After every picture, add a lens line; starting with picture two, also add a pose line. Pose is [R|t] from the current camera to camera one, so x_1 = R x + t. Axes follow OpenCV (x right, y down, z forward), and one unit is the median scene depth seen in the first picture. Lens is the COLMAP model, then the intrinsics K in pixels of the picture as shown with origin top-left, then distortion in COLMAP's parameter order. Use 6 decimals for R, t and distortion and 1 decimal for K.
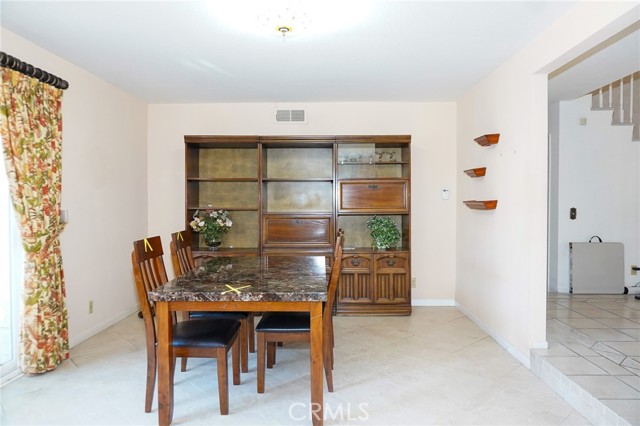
lens RADIAL K [[431.4, 0, 321.1], [0, 431.4, 211.1], [0, 0, 1]] dist [-0.042660, 0.038171]
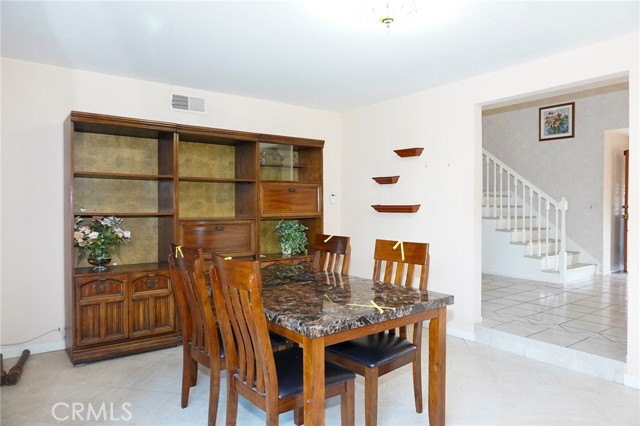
lens RADIAL K [[431.4, 0, 321.6], [0, 431.4, 209.7], [0, 0, 1]] dist [-0.042660, 0.038171]
pose [[0.783498, -0.003102, 0.621387, -0.416706], [0.009768, 0.999925, -0.007324, -0.004565], [-0.621318, 0.011808, 0.783470, 0.193300]]
